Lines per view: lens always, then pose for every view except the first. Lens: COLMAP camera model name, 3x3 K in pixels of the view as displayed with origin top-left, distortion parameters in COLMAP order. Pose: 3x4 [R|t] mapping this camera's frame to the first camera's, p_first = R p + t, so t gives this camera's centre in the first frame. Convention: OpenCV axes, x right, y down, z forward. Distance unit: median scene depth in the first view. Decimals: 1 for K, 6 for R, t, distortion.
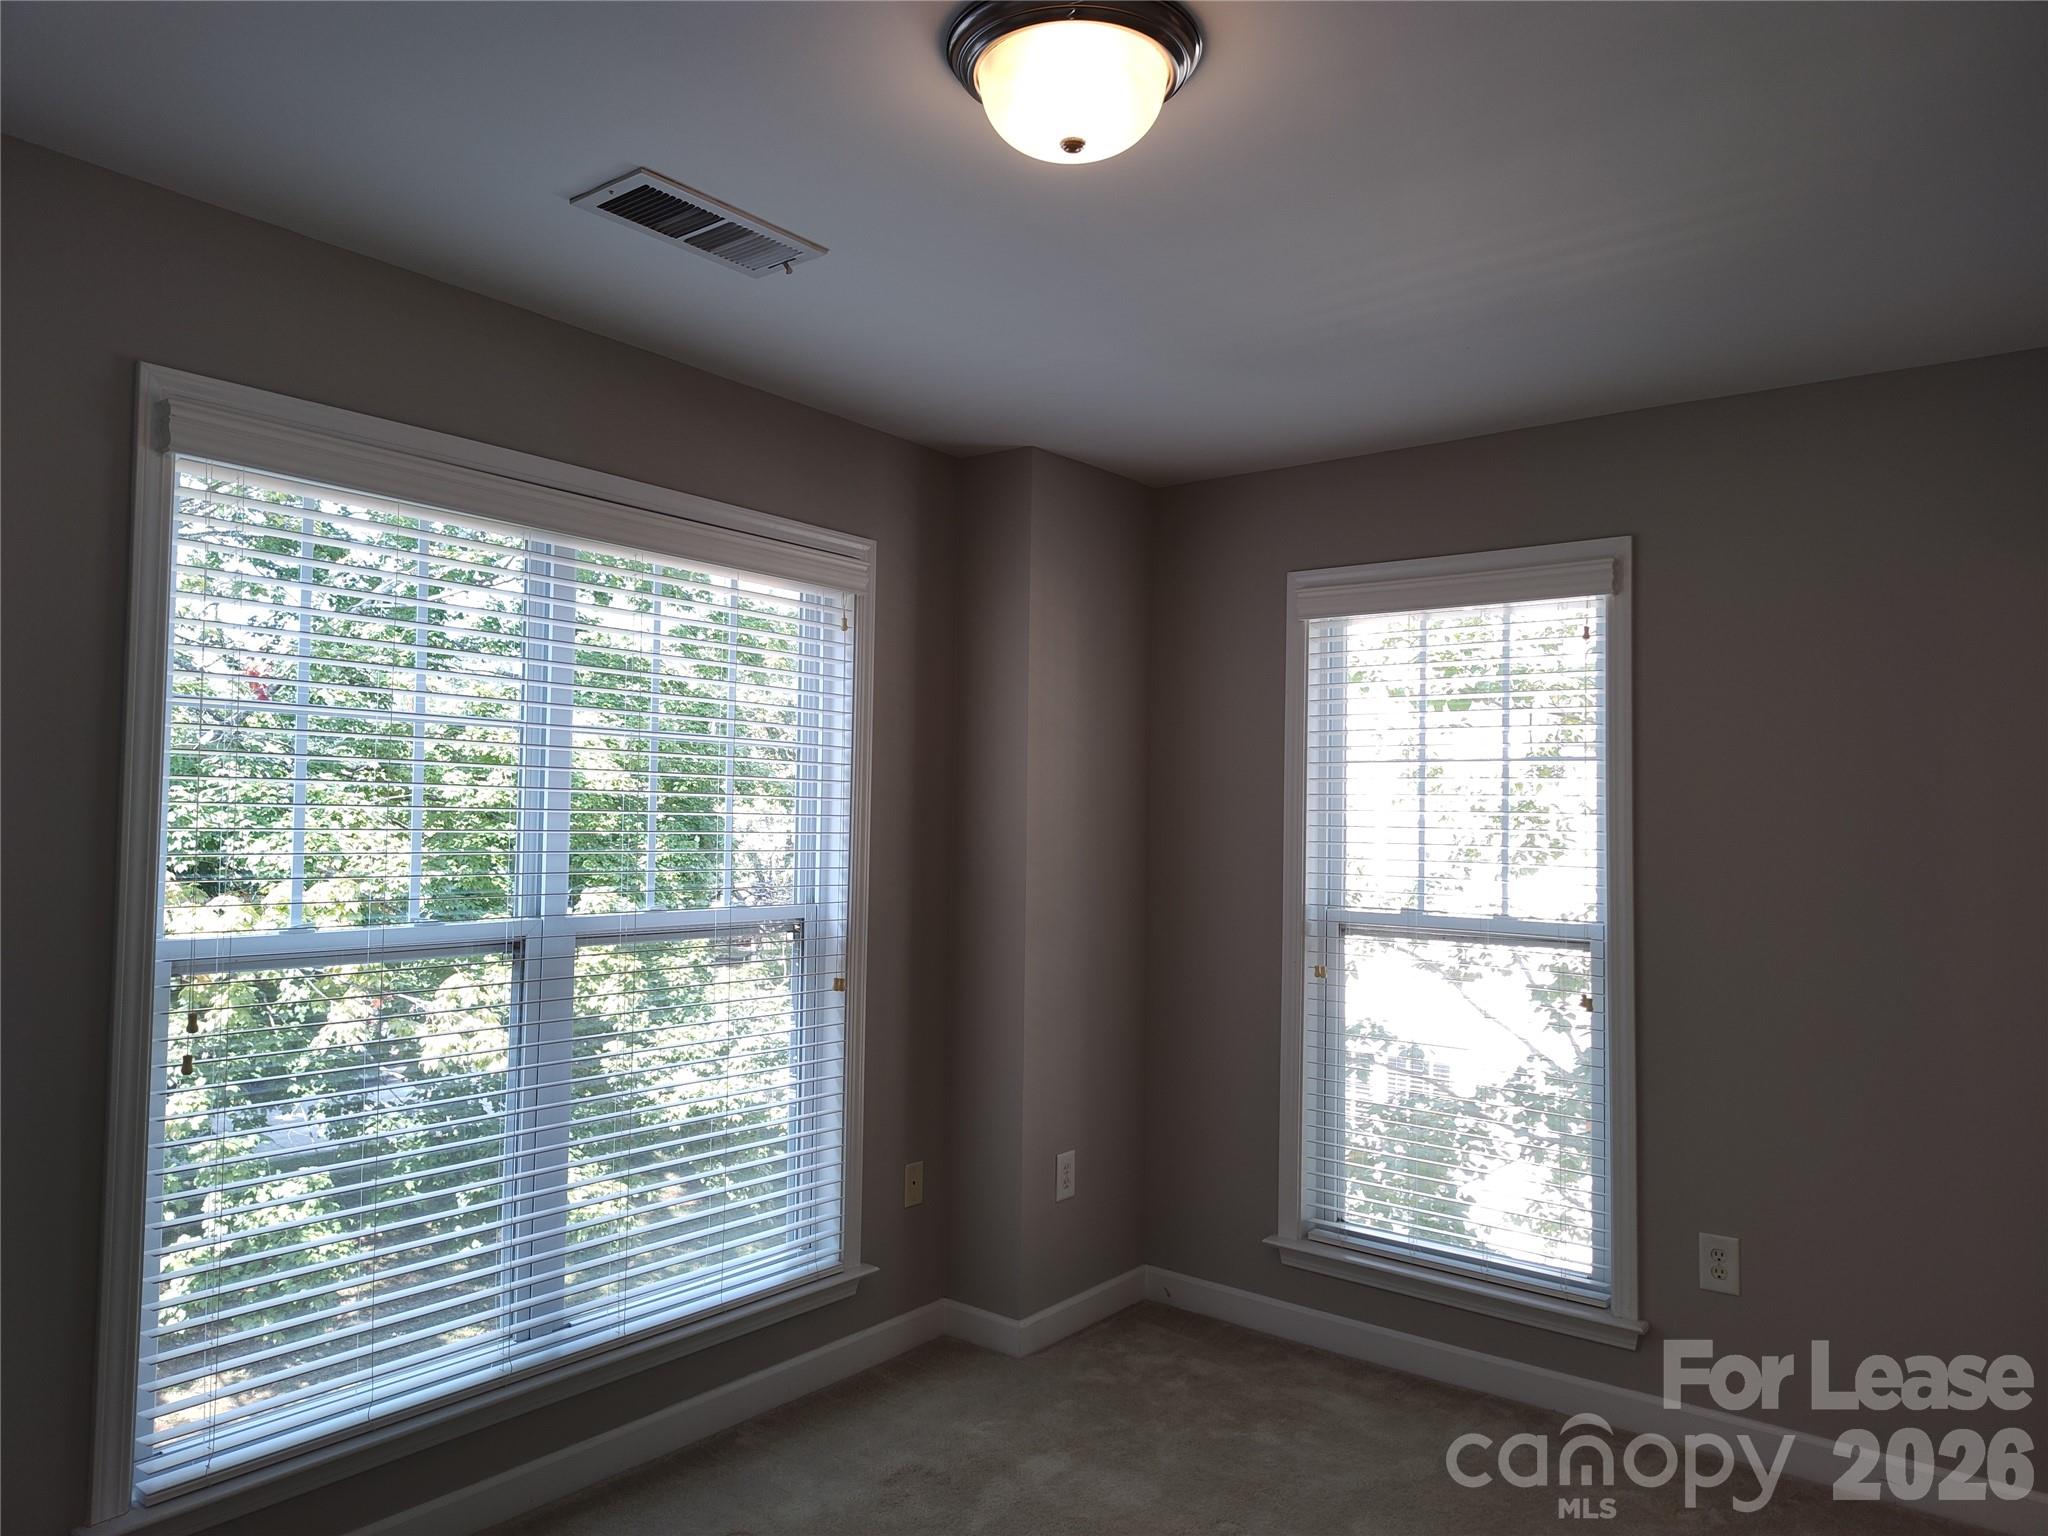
lens RADIAL K [[1393.2, 0, 1027.2], [0, 1393.2, 760.1], [0, 0, 1]] dist [0.045301, -0.050535]
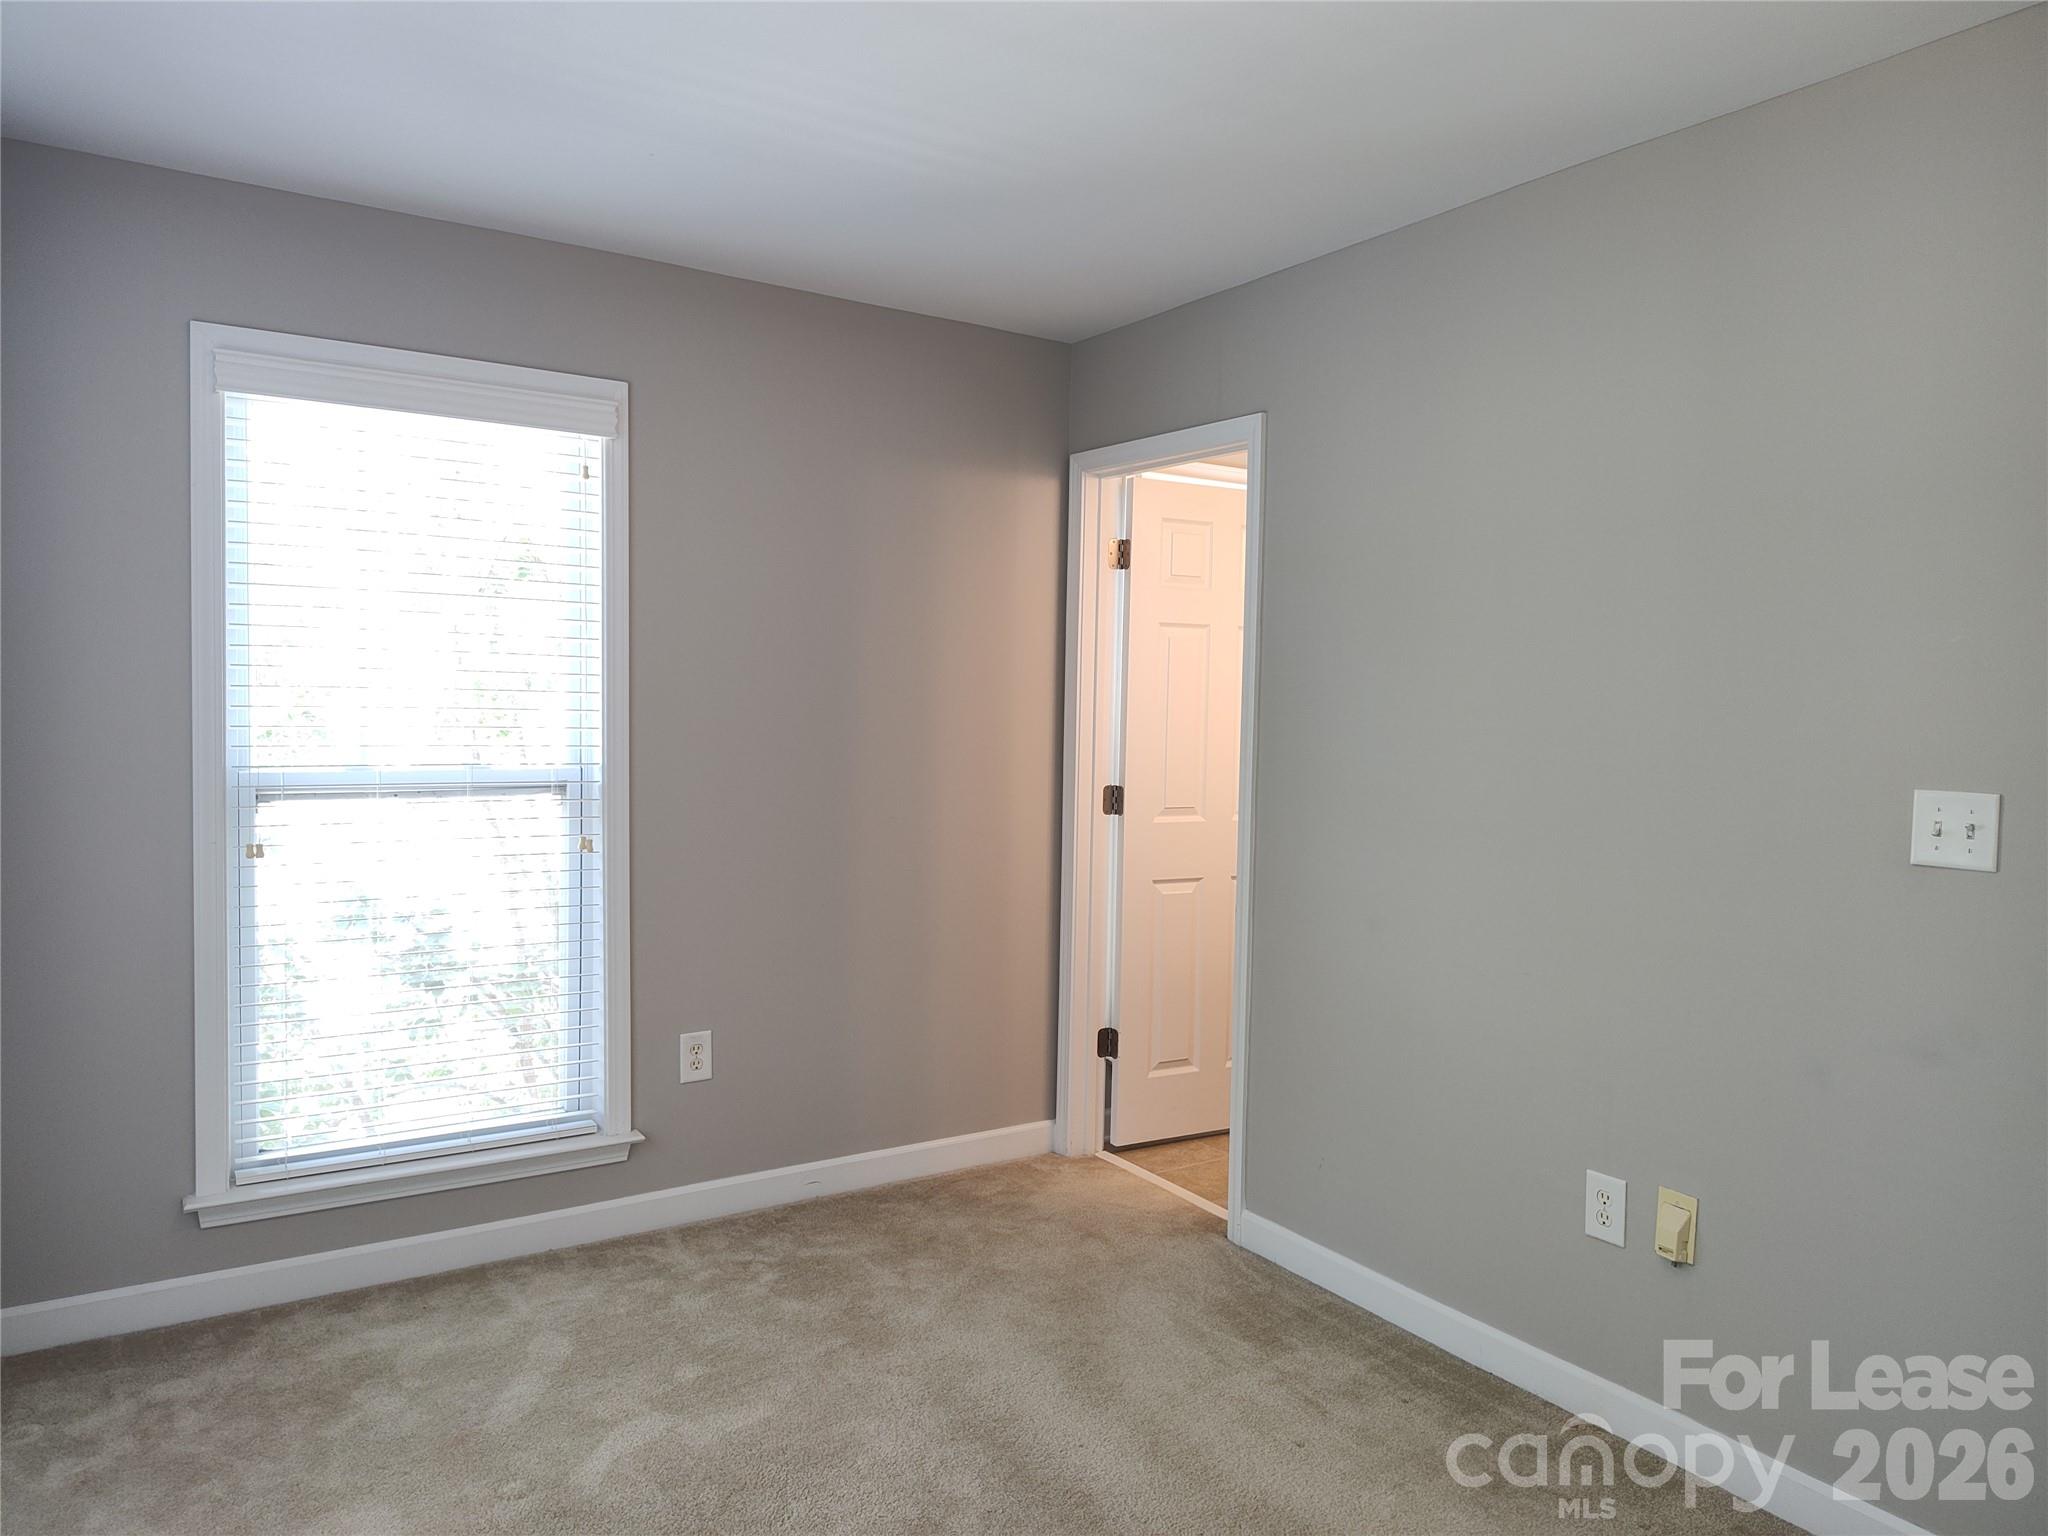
lens RADIAL K [[1393.2, 0, 1027.2], [0, 1393.2, 760.1], [0, 0, 1]] dist [0.045301, -0.050535]
pose [[0.326963, -0.058440, 0.943228, -0.417478], [-0.055221, 0.995199, 0.080802, 0.012638], [-0.943422, -0.078505, 0.322167, 0.358518]]
